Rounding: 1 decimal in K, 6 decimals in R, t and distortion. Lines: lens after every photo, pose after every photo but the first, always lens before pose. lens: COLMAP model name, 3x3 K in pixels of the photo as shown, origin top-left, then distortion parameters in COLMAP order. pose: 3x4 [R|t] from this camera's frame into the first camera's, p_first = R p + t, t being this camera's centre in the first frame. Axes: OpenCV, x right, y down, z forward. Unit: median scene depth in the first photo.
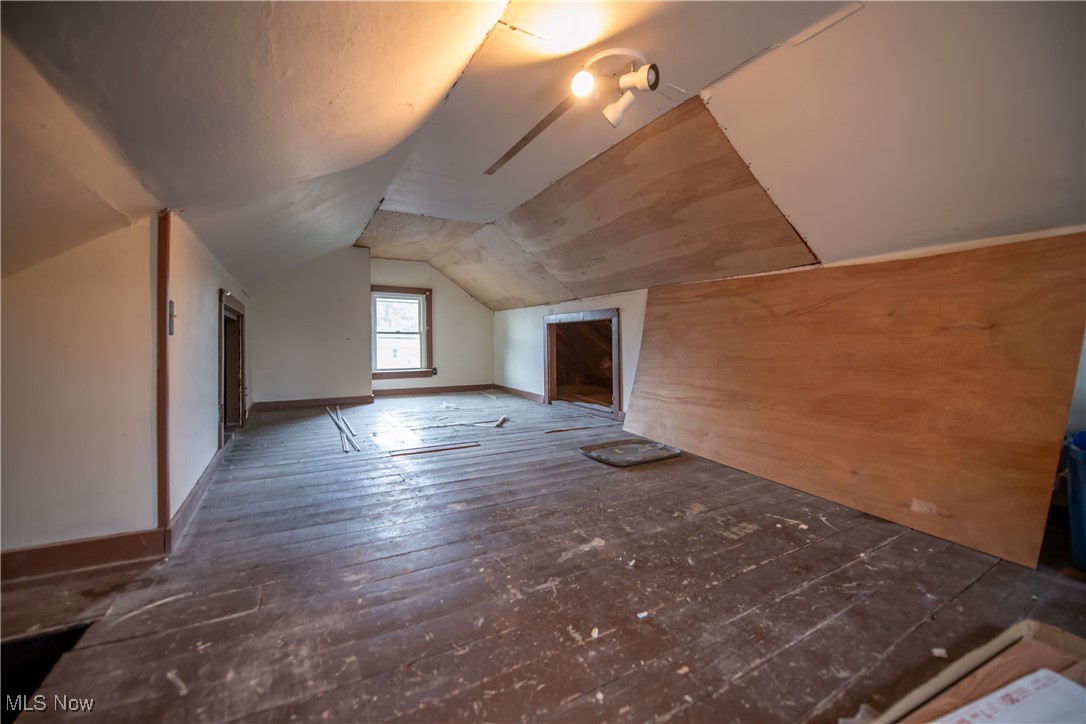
lens RADIAL K [[433.6, 0, 547.3], [0, 433.6, 346.9], [0, 0, 1]] dist [-0.018478, -0.000447]
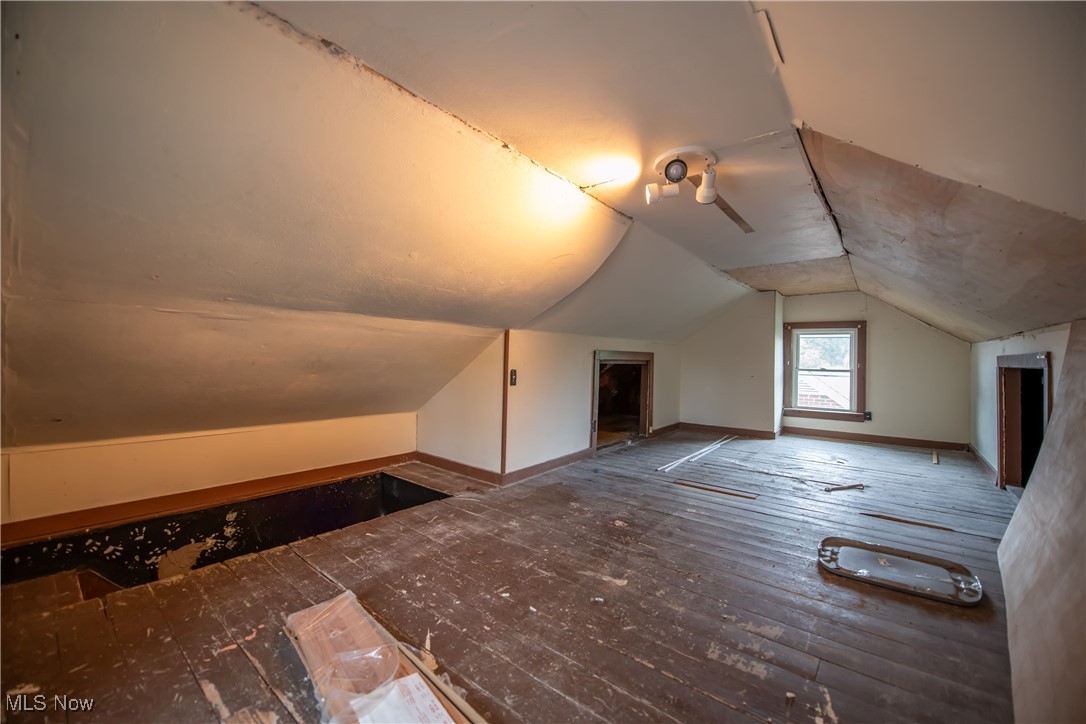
lens RADIAL K [[433.6, 0, 547.3], [0, 433.6, 346.9], [0, 0, 1]] dist [-0.018478, -0.000447]
pose [[0.364274, -0.012853, -0.931203, 1.118482], [-0.026861, 0.999344, -0.024301, -0.159287], [0.930904, 0.033865, 0.363690, 0.338353]]
